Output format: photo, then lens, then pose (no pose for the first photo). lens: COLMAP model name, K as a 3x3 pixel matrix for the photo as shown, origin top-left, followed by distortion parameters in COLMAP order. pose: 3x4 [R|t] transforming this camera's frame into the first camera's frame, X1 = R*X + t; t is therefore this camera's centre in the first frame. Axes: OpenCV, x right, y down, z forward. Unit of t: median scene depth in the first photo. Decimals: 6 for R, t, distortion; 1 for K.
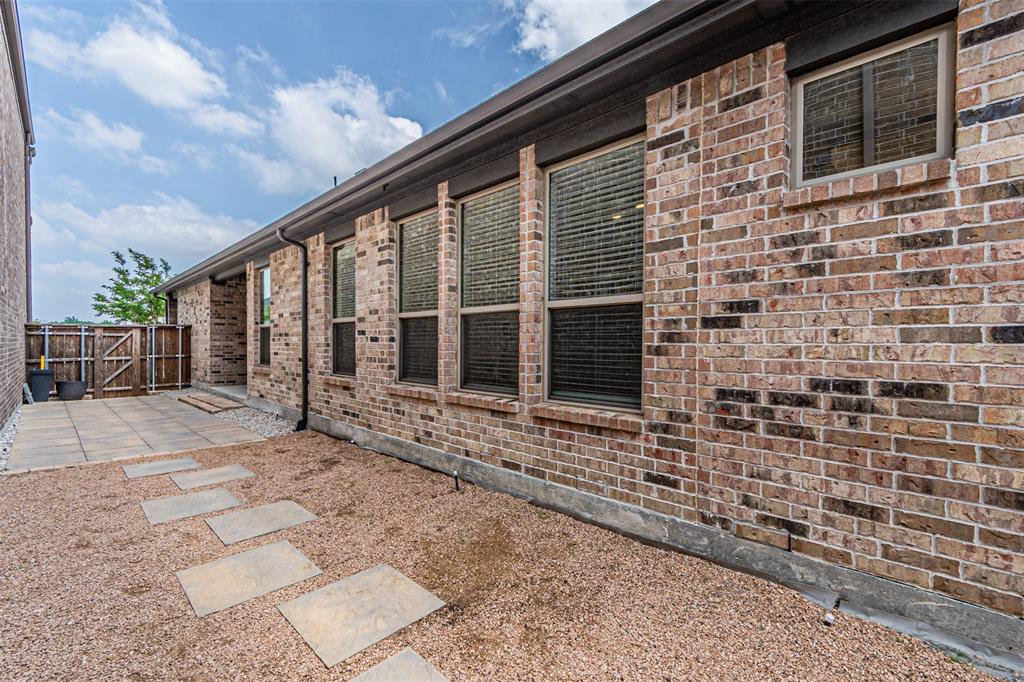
lens RADIAL K [[450.2, 0, 520.3], [0, 450.2, 345.7], [0, 0, 1]] dist [0.002326, -0.001054]
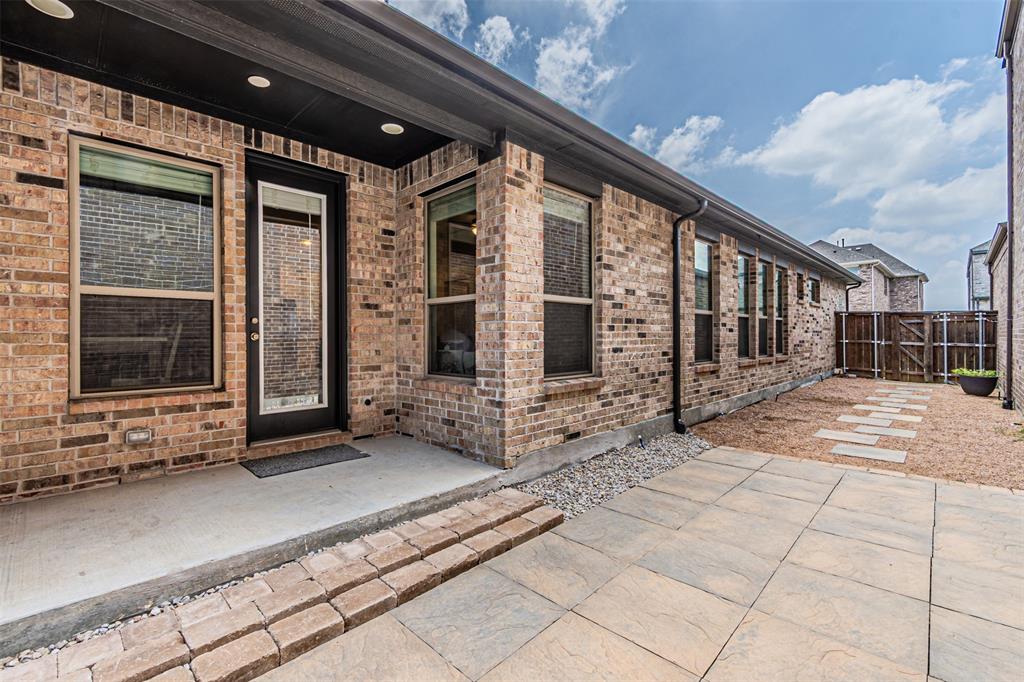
lens RADIAL K [[450.2, 0, 506.0], [0, 450.2, 338.0], [0, 0, 1]] dist [0.002326, -0.001054]
pose [[0.016640, -0.006489, 0.999840, -1.212501], [0.012007, 0.999908, 0.006290, -0.005167], [-0.999789, 0.011900, 0.016716, 1.182937]]
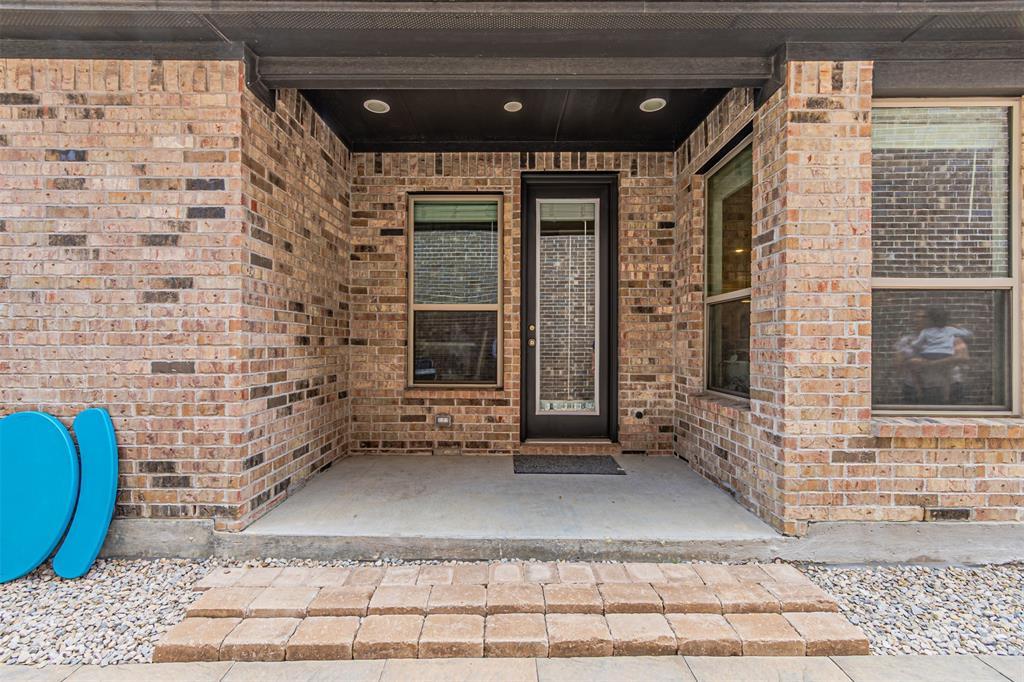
lens RADIAL K [[450.2, 0, 510.7], [0, 450.2, 342.8], [0, 0, 1]] dist [0.002326, -0.001054]
pose [[0.723280, 0.000749, 0.690555, -1.042296], [0.003910, 0.999979, -0.005180, -0.002736], [-0.690544, 0.006447, 0.723262, 1.031409]]
